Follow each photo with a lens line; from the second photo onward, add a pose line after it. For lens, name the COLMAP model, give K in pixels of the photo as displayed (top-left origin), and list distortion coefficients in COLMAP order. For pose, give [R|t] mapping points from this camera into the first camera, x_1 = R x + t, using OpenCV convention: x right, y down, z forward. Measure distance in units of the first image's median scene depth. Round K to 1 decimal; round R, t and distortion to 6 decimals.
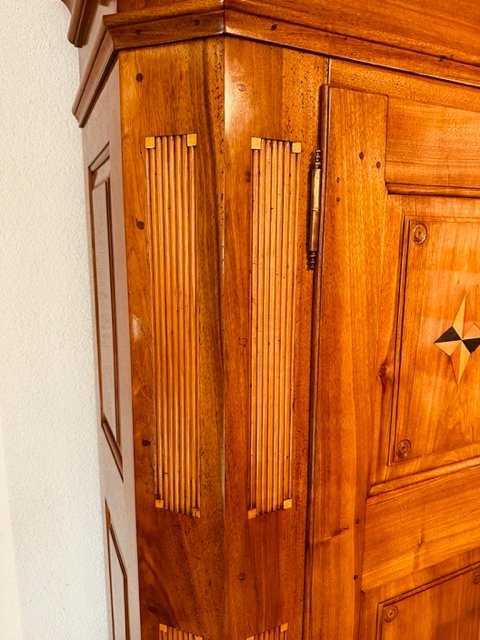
lens RADIAL K [[450.4, 0, 233.3], [0, 450.4, 320.6], [0, 0, 1]] dist [0.042349, -0.043015]
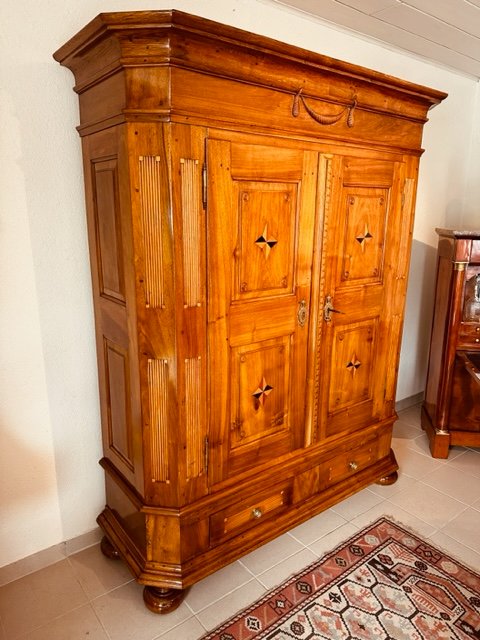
lens RADIAL K [[450.4, 0, 239.9], [0, 450.4, 322.8], [0, 0, 1]] dist [0.042349, -0.043015]
pose [[0.968551, -0.053253, 0.243048, -0.273593], [0.035771, 0.996482, 0.075786, 0.320818], [-0.246229, -0.064709, 0.967049, -1.487668]]
